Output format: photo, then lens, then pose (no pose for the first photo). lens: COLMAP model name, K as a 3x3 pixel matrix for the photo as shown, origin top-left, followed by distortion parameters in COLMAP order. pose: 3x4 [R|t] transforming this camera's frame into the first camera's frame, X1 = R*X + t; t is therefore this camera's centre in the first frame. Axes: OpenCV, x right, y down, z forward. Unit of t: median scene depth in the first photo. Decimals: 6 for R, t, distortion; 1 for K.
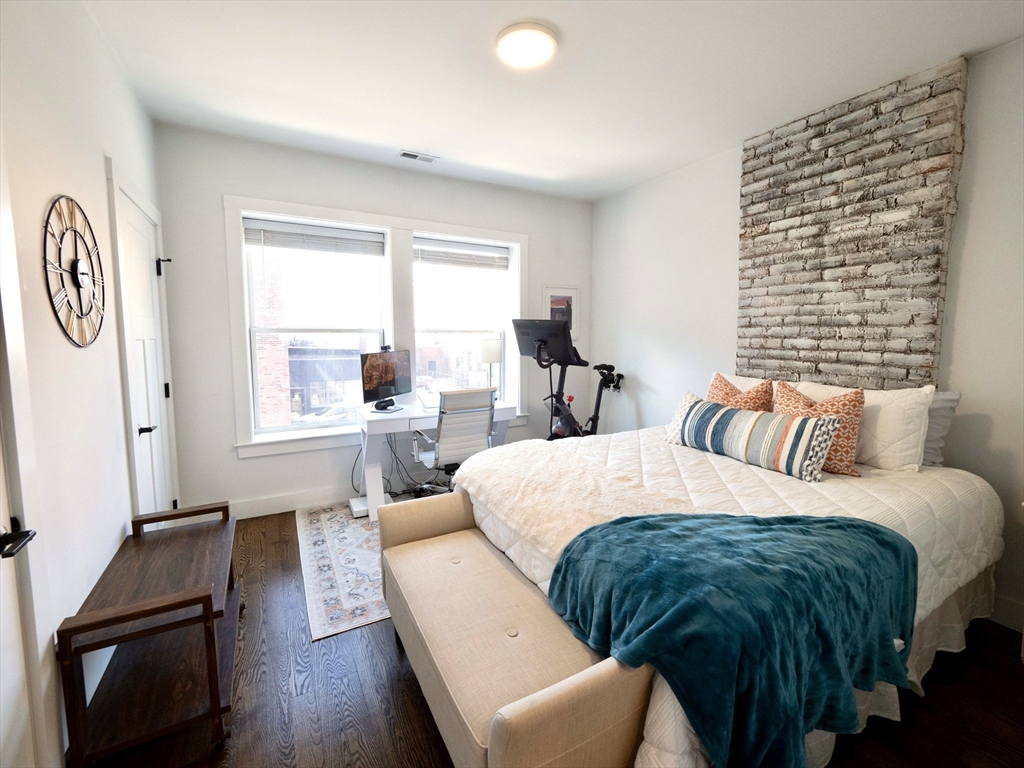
lens RADIAL K [[431.8, 0, 510.0], [0, 431.8, 377.0], [0, 0, 1]] dist [-0.000723, 0.001170]
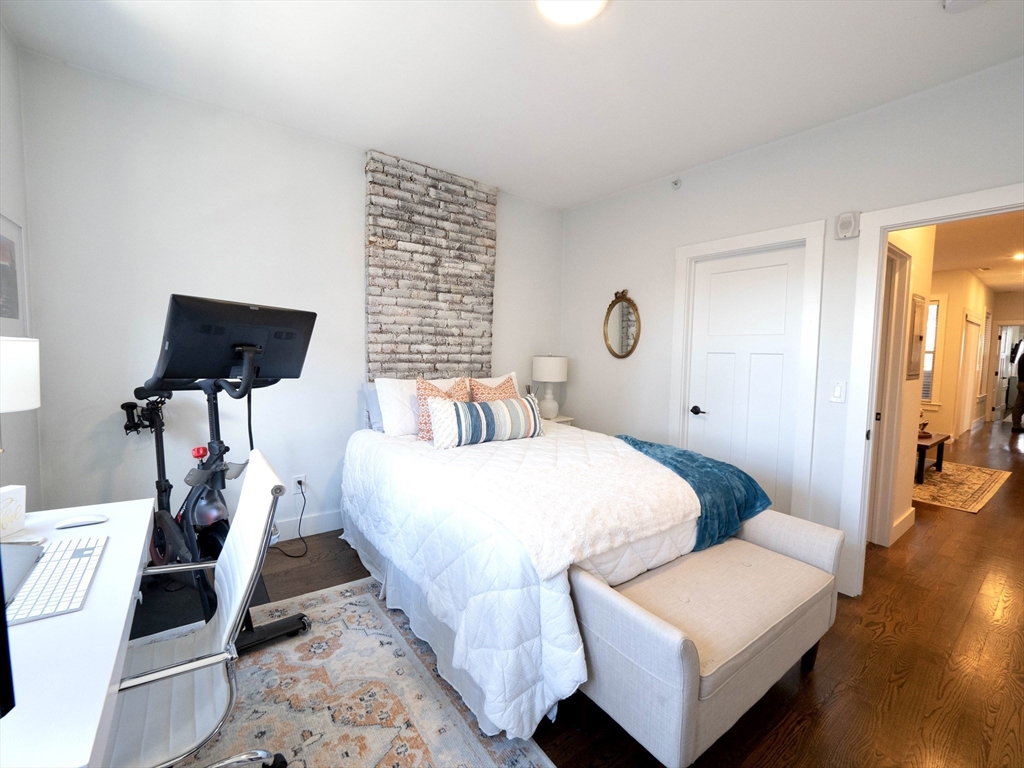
lens RADIAL K [[431.8, 0, 509.8], [0, 431.8, 384.0], [0, 0, 1]] dist [-0.000723, 0.001170]
pose [[-0.129963, -0.088571, 0.987555, -0.621702], [0.075590, 0.992219, 0.098937, -0.084426], [-0.988633, 0.087507, -0.122257, 0.960197]]
